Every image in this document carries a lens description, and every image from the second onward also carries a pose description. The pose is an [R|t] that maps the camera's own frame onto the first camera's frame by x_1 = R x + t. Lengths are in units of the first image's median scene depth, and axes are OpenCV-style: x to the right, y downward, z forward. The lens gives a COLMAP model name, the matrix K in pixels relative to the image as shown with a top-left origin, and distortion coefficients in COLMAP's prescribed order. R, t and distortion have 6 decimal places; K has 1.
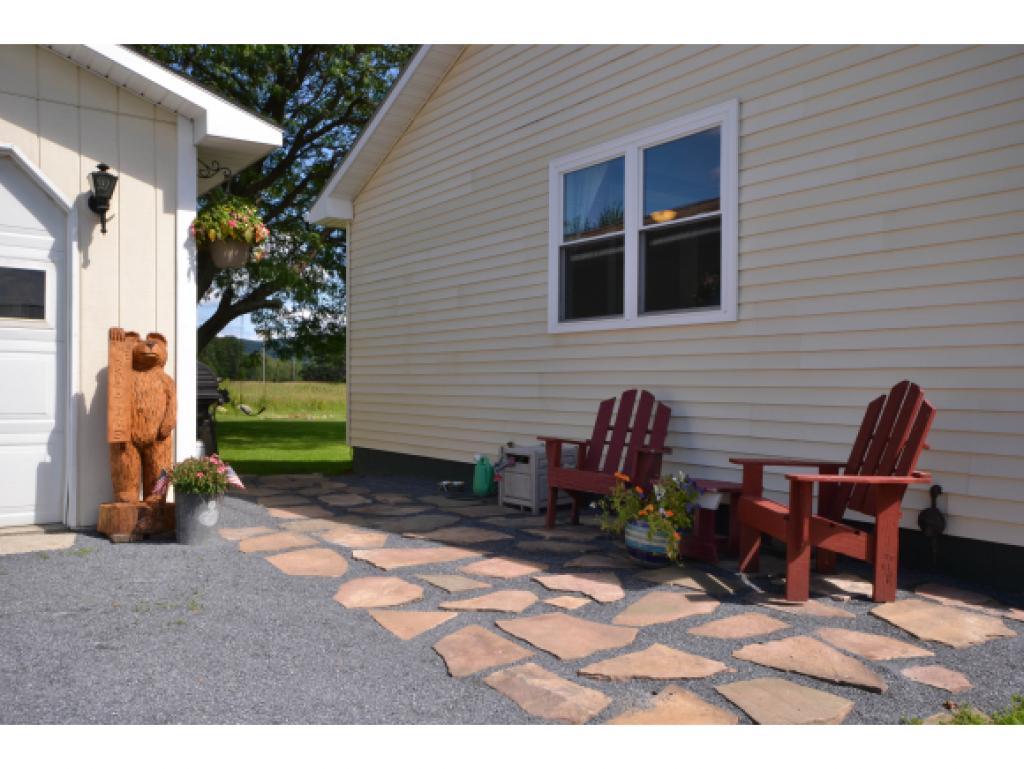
lens RADIAL K [[822.9, 0, 512.0], [0, 822.9, 384.5], [0, 0, 1]] dist [0.001860, 0.000865]
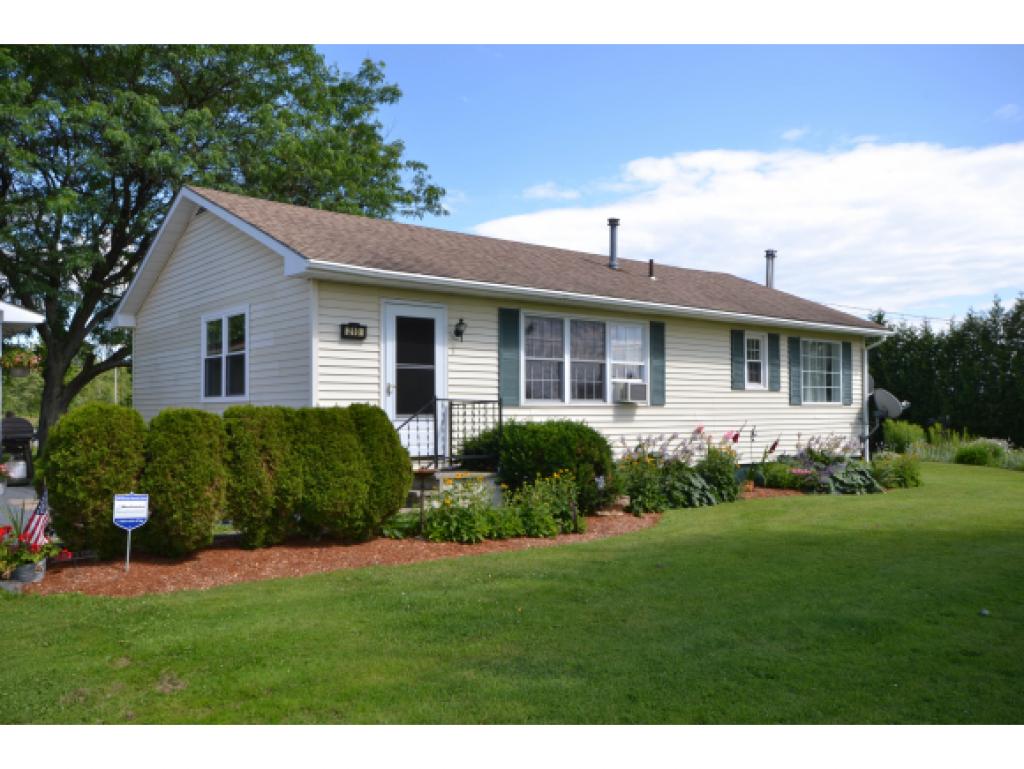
lens RADIAL K [[877.5, 0, 512.0], [0, 877.5, 384.5], [0, 0, 1]] dist [0.006059, 0.199869]
pose [[0.999655, -0.006652, 0.025396, 0.797781], [0.007434, 0.999497, -0.030830, -0.038160], [-0.025178, 0.031008, 0.999202, -1.217277]]
